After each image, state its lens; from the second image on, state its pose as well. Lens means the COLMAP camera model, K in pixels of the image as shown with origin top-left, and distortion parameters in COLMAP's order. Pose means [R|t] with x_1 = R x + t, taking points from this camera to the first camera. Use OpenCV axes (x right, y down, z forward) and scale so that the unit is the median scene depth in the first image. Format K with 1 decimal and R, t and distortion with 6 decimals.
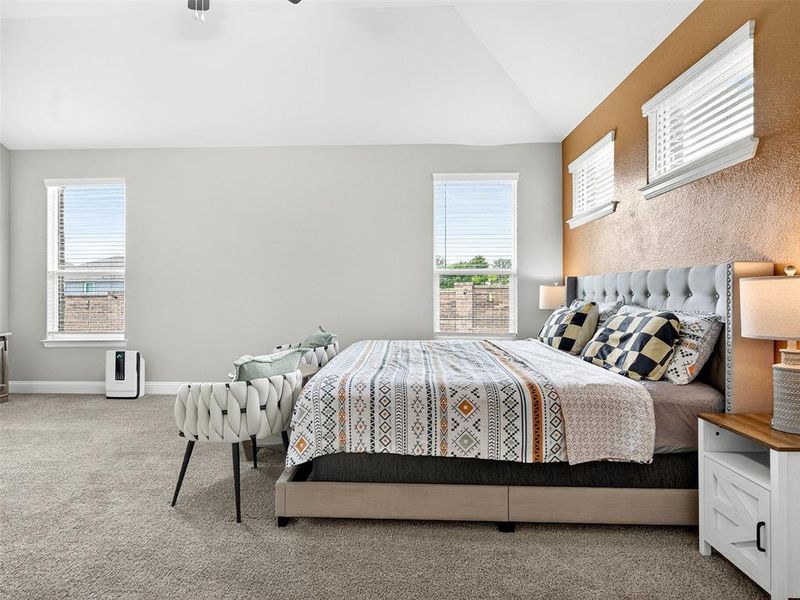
lens RADIAL K [[434.0, 0, 393.0], [0, 434.0, 292.9], [0, 0, 1]] dist [0.007560, 0.000783]
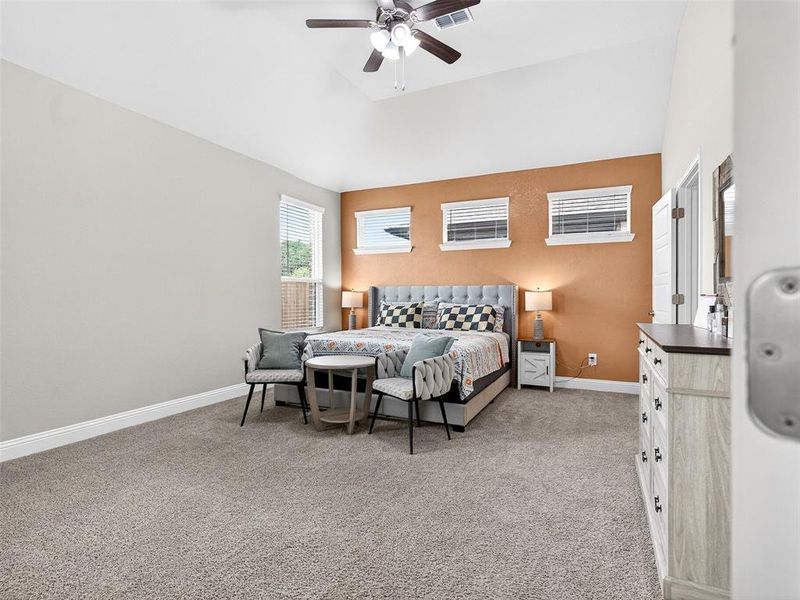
lens RADIAL K [[427.6, 0, 396.6], [0, 427.6, 307.7], [0, 0, 1]] dist [-0.000820, -0.000028]
pose [[0.399060, -0.018059, 0.916747, -1.776174], [0.000893, 0.999813, 0.019307, 0.017211], [-0.916925, -0.006886, 0.399001, 0.535894]]
